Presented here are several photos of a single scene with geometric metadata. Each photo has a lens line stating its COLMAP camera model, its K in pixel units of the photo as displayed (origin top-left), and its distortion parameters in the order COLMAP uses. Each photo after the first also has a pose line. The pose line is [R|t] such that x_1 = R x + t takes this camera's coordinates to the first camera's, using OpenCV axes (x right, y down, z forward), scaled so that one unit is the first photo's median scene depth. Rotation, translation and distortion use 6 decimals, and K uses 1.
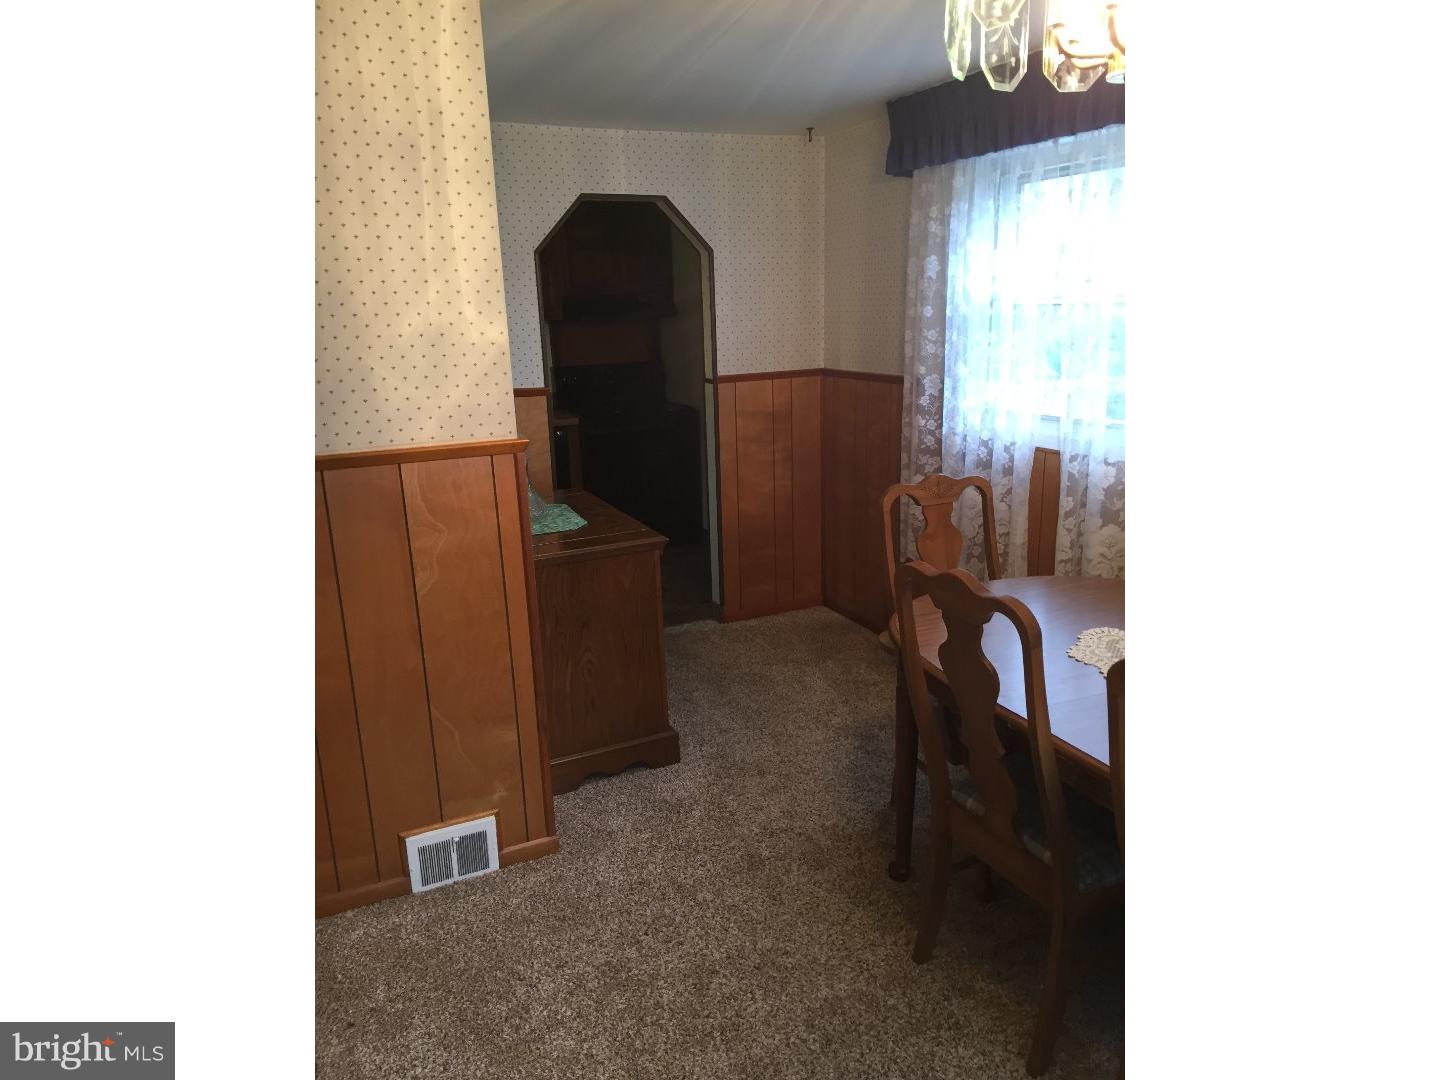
lens RADIAL K [[944.0, 0, 720.0], [0, 944.0, 540.0], [0, 0, 1]] dist [0.009228, 0.000840]
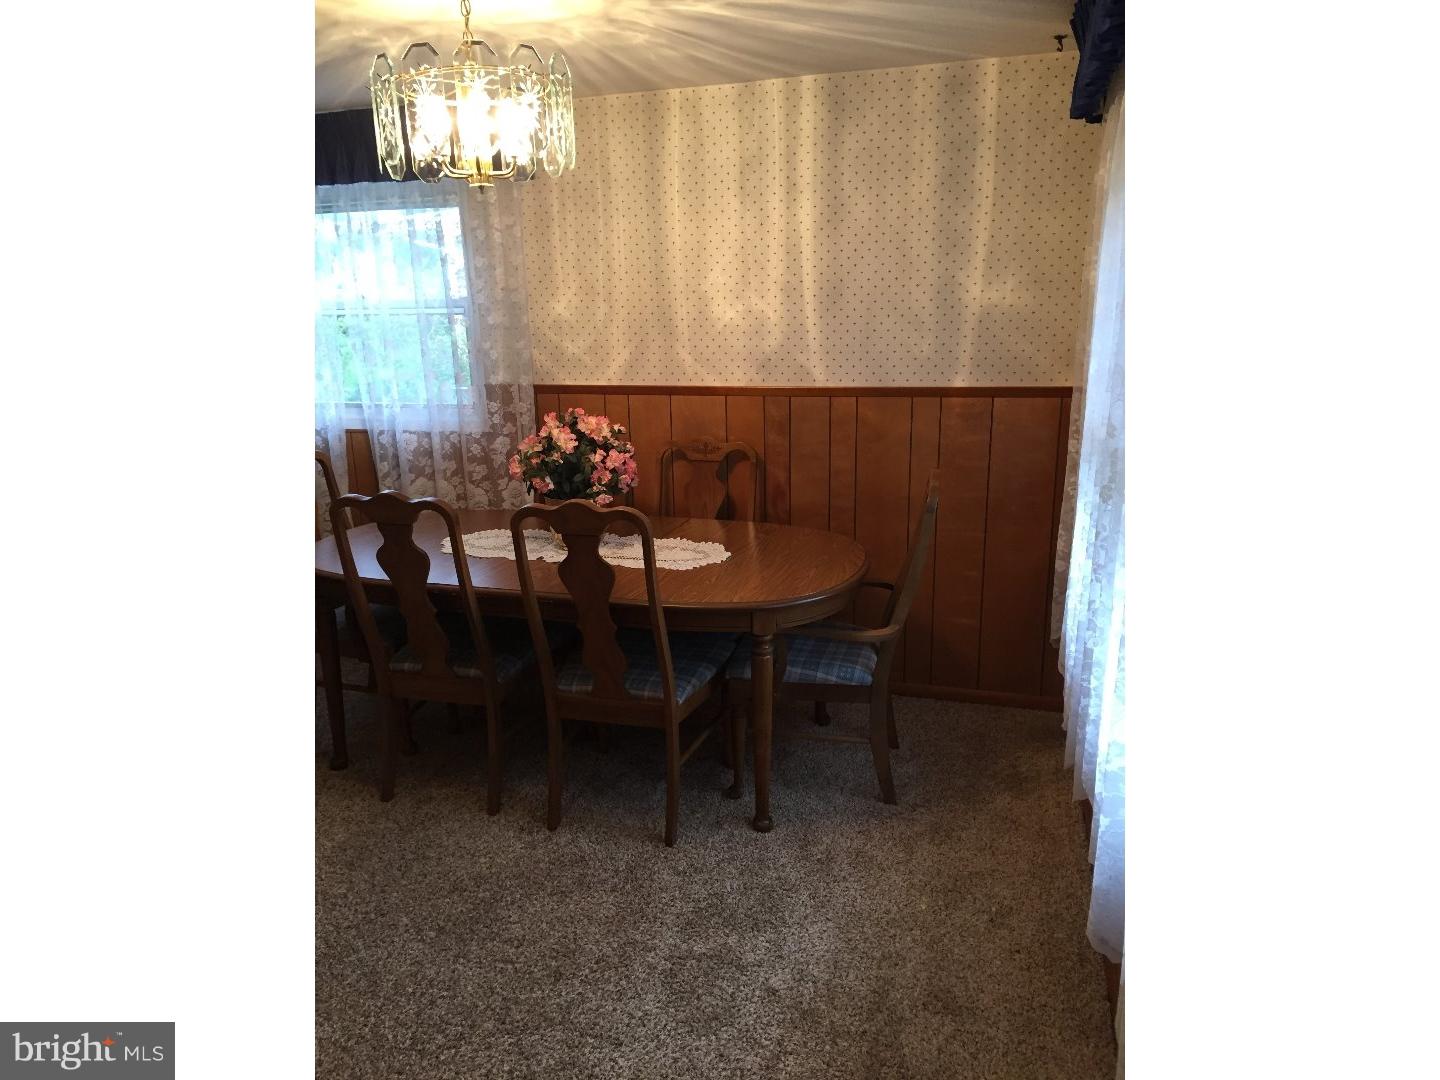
lens RADIAL K [[891.9, 0, 720.0], [0, 891.9, 540.0], [0, 0, 1]] dist [0.038169, 0.000293]
pose [[0.672437, -0.184702, 0.716738, -0.246329], [0.189212, 0.979084, 0.074792, 0.059584], [-0.715561, 0.085322, 0.693320, -0.196800]]
